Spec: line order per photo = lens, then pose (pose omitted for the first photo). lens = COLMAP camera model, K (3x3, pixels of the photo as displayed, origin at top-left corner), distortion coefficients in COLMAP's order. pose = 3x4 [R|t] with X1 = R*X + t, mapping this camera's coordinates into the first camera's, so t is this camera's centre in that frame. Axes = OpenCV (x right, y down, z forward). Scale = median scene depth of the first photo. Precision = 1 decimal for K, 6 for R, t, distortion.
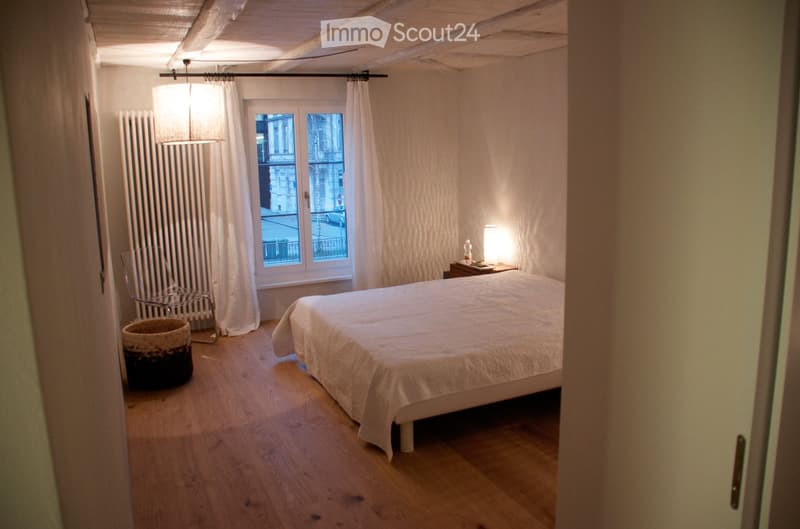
lens RADIAL K [[615.3, 0, 400.0], [0, 615.3, 264.5], [0, 0, 1]] dist [-0.161645, 0.095953]
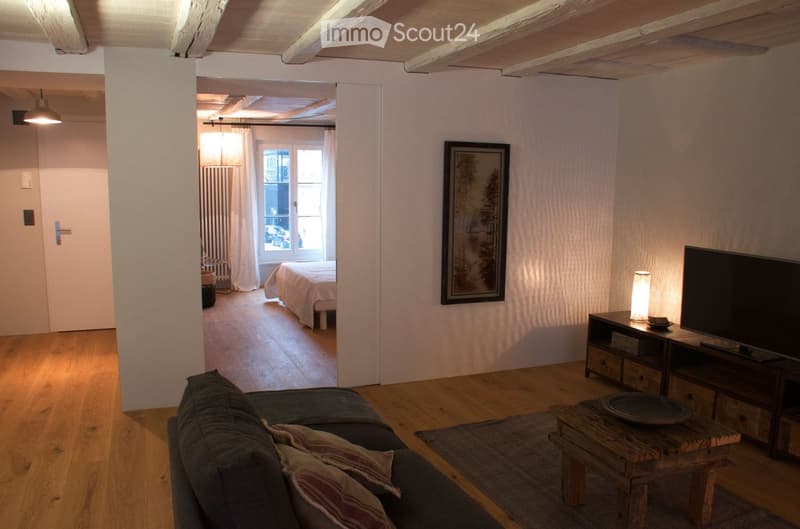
lens RADIAL K [[615.3, 0, 400.0], [0, 615.3, 264.5], [0, 0, 1]] dist [-0.161645, 0.095953]
pose [[0.998793, 0.037815, -0.031336, 0.179674], [-0.039139, 0.998317, -0.042799, 0.102243], [0.029665, 0.043974, 0.998592, -0.557350]]
